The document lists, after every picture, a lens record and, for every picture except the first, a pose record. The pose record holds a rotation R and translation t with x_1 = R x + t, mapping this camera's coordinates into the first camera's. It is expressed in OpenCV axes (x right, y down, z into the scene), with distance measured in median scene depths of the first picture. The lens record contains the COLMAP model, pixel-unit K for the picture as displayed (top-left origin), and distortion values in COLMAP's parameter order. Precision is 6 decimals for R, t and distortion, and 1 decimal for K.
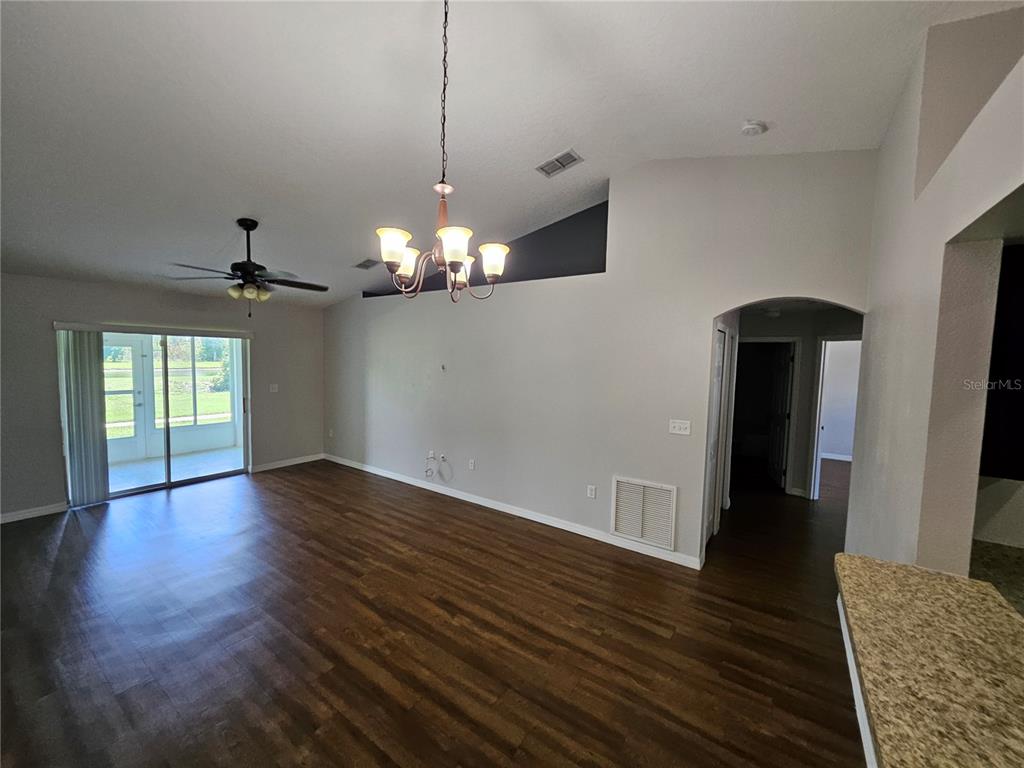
lens RADIAL K [[403.5, 0, 507.1], [0, 403.5, 385.0], [0, 0, 1]] dist [0.003934, 0.000409]
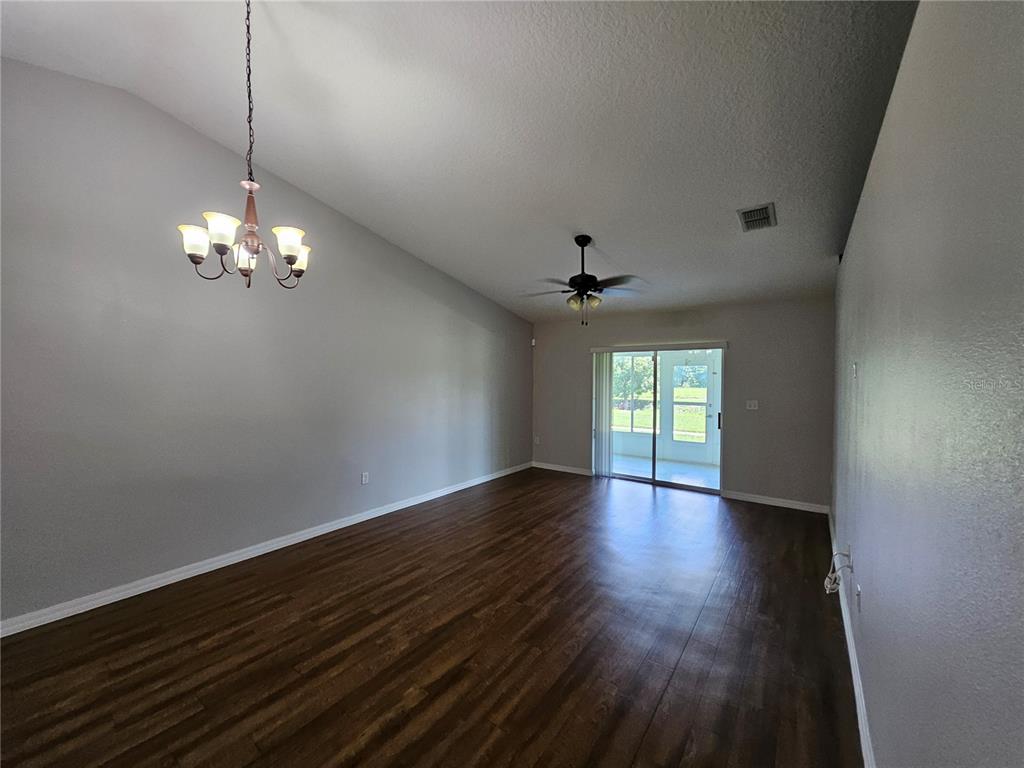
lens RADIAL K [[403.5, 0, 507.1], [0, 403.5, 385.0], [0, 0, 1]] dist [0.003934, 0.000409]
pose [[-0.026095, -0.004207, -0.999651, 0.560977], [-0.073572, 0.997287, -0.002277, 0.011748], [0.996948, 0.073487, -0.026334, 1.053167]]
